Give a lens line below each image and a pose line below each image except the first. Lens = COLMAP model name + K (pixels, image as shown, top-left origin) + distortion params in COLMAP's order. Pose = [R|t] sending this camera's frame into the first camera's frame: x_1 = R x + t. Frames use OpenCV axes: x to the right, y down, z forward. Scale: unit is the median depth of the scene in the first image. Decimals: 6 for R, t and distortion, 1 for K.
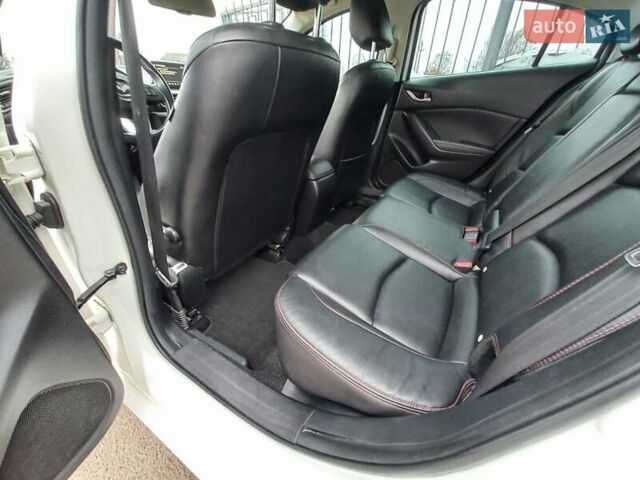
lens RADIAL K [[248.2, 0, 325.8], [0, 248.2, 240.2], [0, 0, 1]] dist [0.025731, -0.019676]
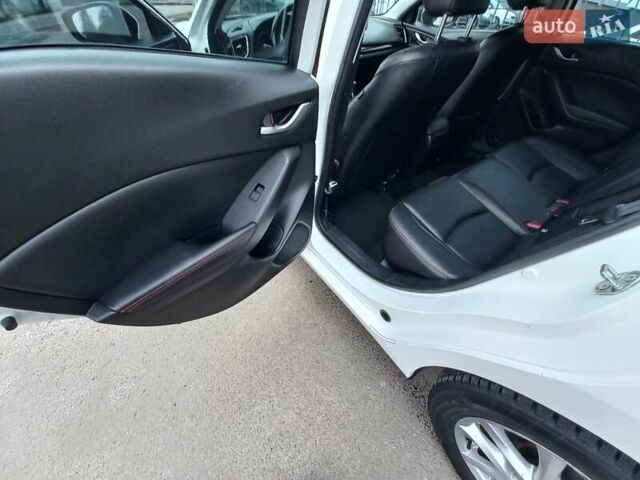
lens RADIAL K [[248.2, 0, 325.8], [0, 248.2, 240.2], [0, 0, 1]] dist [0.025731, -0.019676]
pose [[0.924796, 0.260049, -0.277716, -0.044420], [-0.183366, 0.944220, 0.273542, 0.009268], [0.333360, -0.202047, 0.920895, -0.426640]]
